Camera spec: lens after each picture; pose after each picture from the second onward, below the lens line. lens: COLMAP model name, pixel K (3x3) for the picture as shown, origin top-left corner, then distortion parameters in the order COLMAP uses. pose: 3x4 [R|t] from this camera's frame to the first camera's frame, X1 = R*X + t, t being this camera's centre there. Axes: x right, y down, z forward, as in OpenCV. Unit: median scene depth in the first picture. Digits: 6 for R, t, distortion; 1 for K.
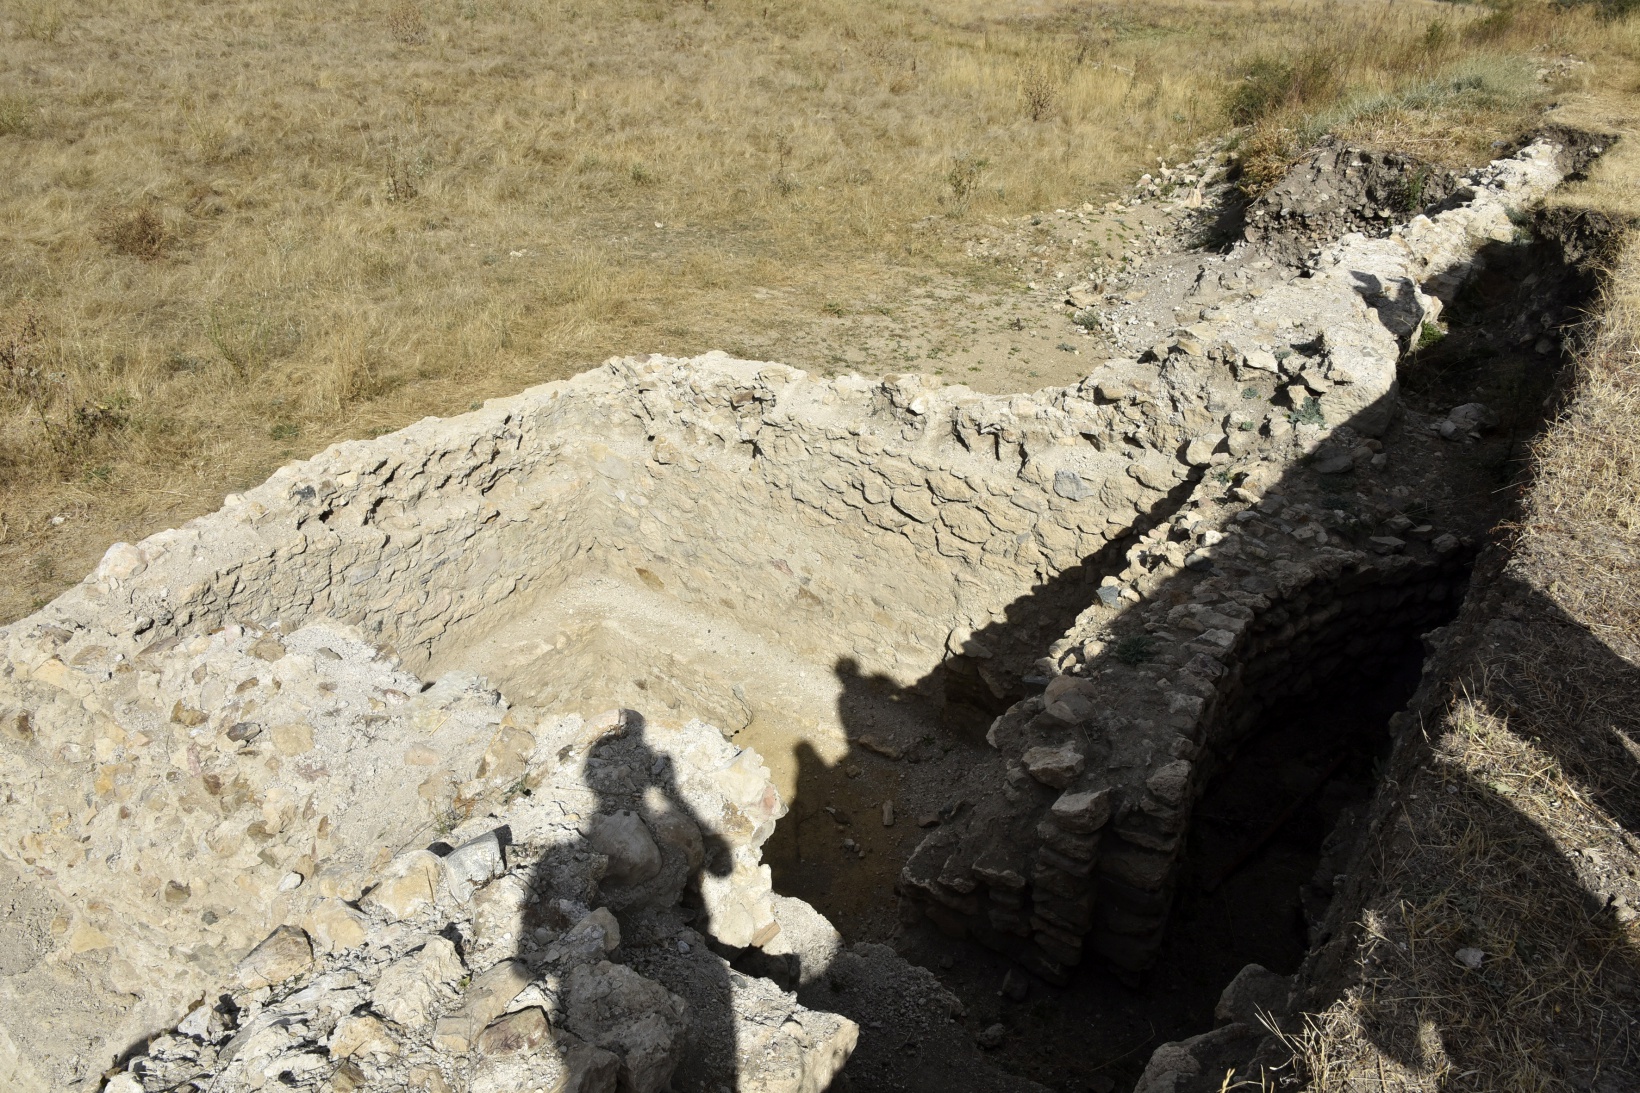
lens RADIAL K [[1310.4, 0, 818.6], [0, 1310.4, 543.2], [0, 0, 1]] dist [-0.024367, -0.012087]
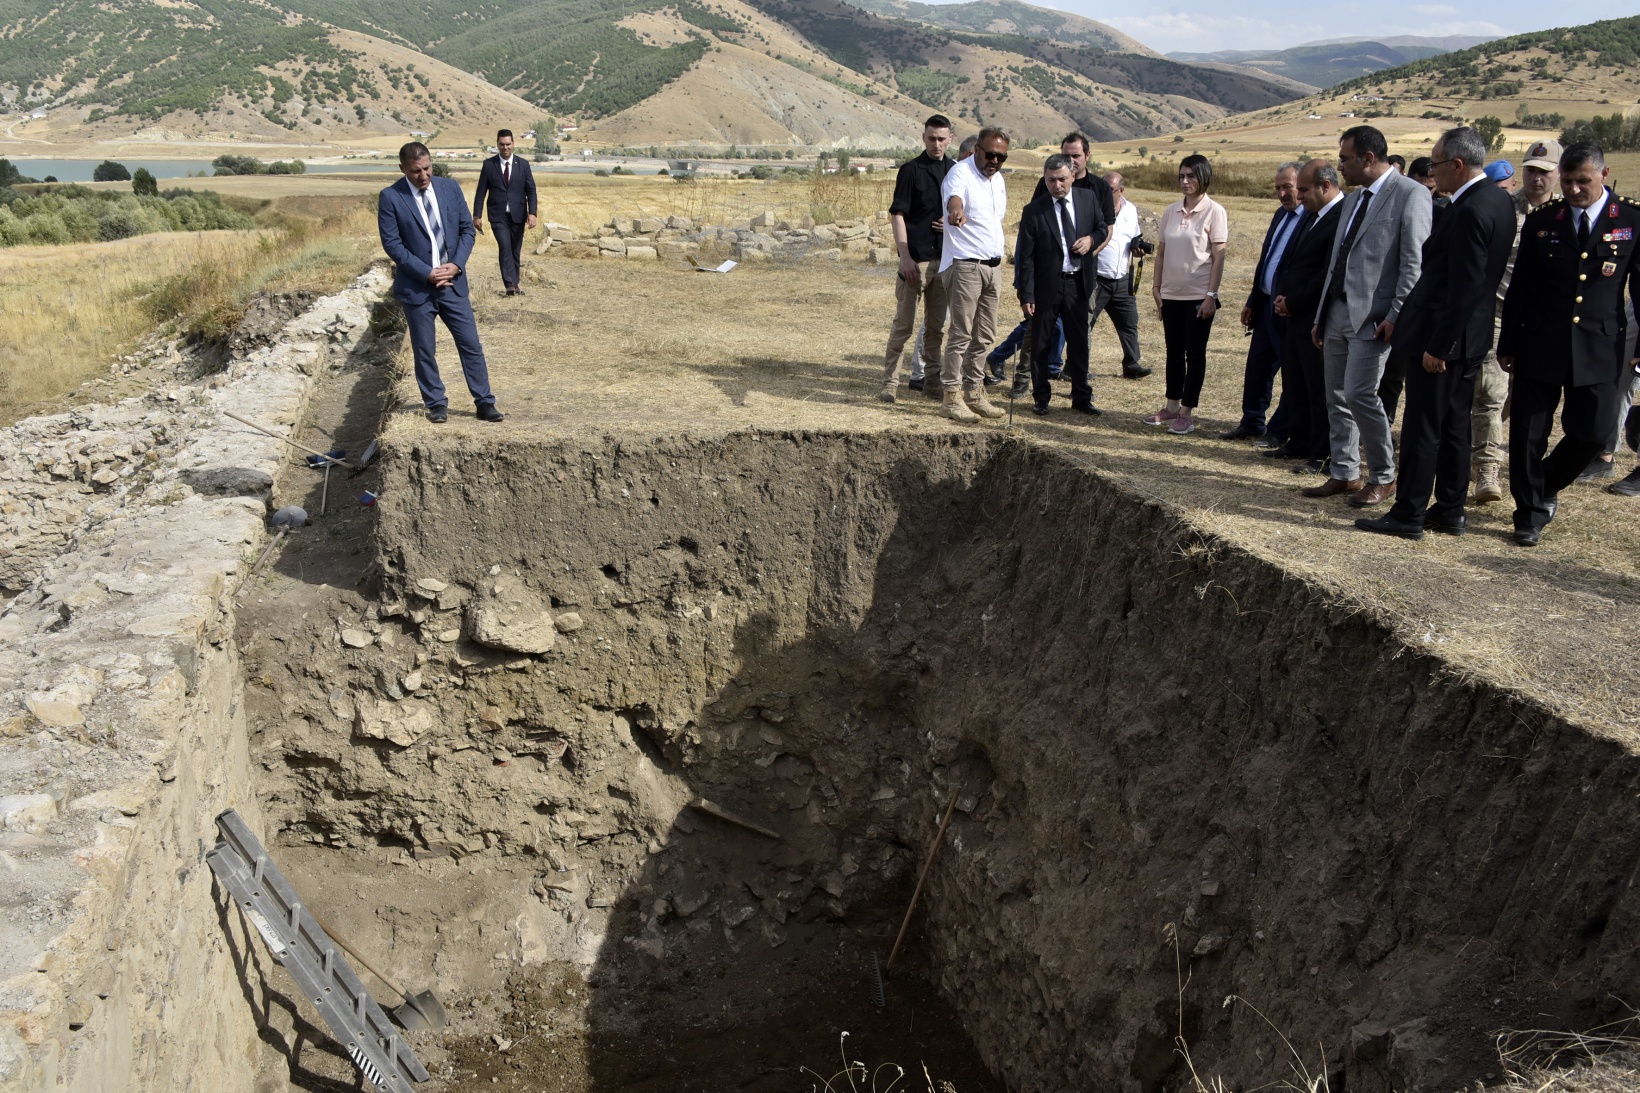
lens RADIAL K [[1310.4, 0, 818.6], [0, 1310.4, 543.2], [0, 0, 1]] dist [-0.024367, -0.012087]
pose [[0.659797, -0.290635, 0.692964, -0.682935], [0.401312, 0.915939, 0.002048, 0.474260], [-0.635308, 0.276744, 0.720970, -1.015983]]
